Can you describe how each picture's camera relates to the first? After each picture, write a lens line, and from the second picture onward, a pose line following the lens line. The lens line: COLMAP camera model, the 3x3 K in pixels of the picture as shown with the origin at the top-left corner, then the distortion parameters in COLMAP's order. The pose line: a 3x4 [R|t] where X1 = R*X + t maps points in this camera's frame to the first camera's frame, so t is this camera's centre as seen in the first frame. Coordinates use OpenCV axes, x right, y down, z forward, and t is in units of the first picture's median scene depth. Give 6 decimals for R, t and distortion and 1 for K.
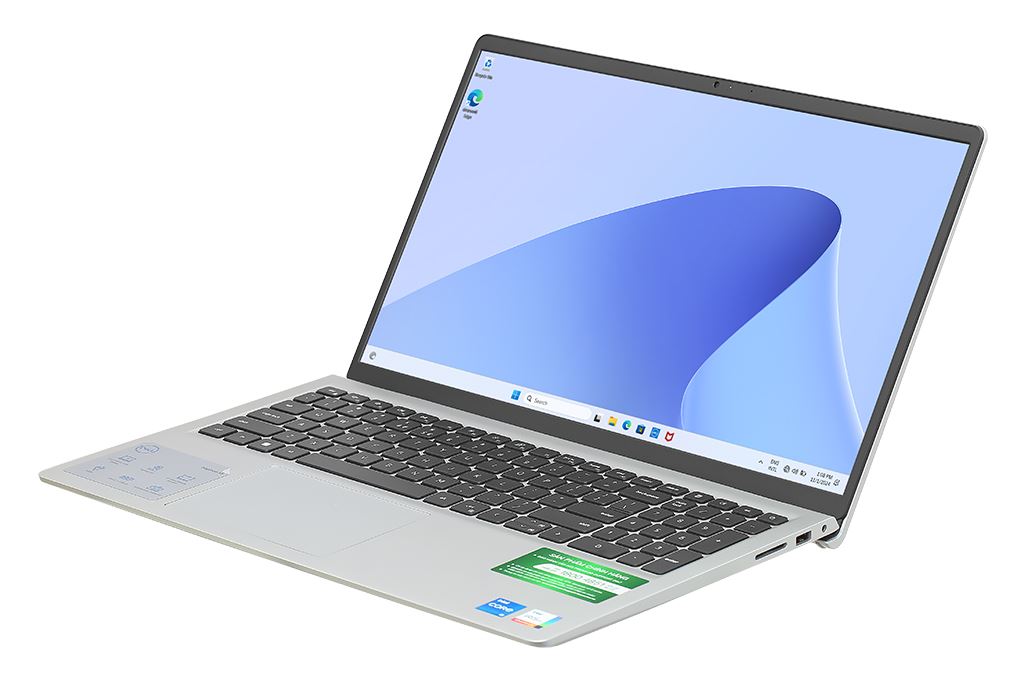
lens RADIAL K [[3692.7, 0, 510.0], [0, 3692.7, 340.0], [0, 0, 1]] dist [-0.017309, -1.206300]
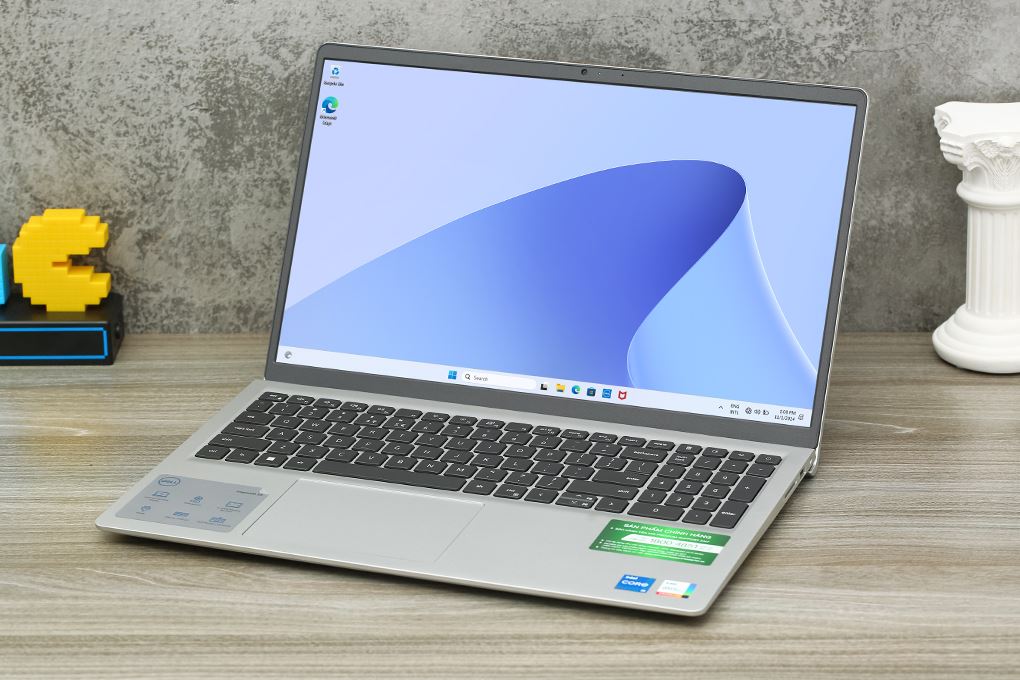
lens RADIAL K [[3692.7, 0, 510.0], [0, 3692.7, 340.0], [0, 0, 1]] dist [-0.017309, -1.206300]
pose [[0.933813, -0.152131, 0.323803, -0.350013], [0.127949, 0.987236, 0.094839, -0.101415], [-0.334098, -0.047132, 0.941359, -0.049514]]
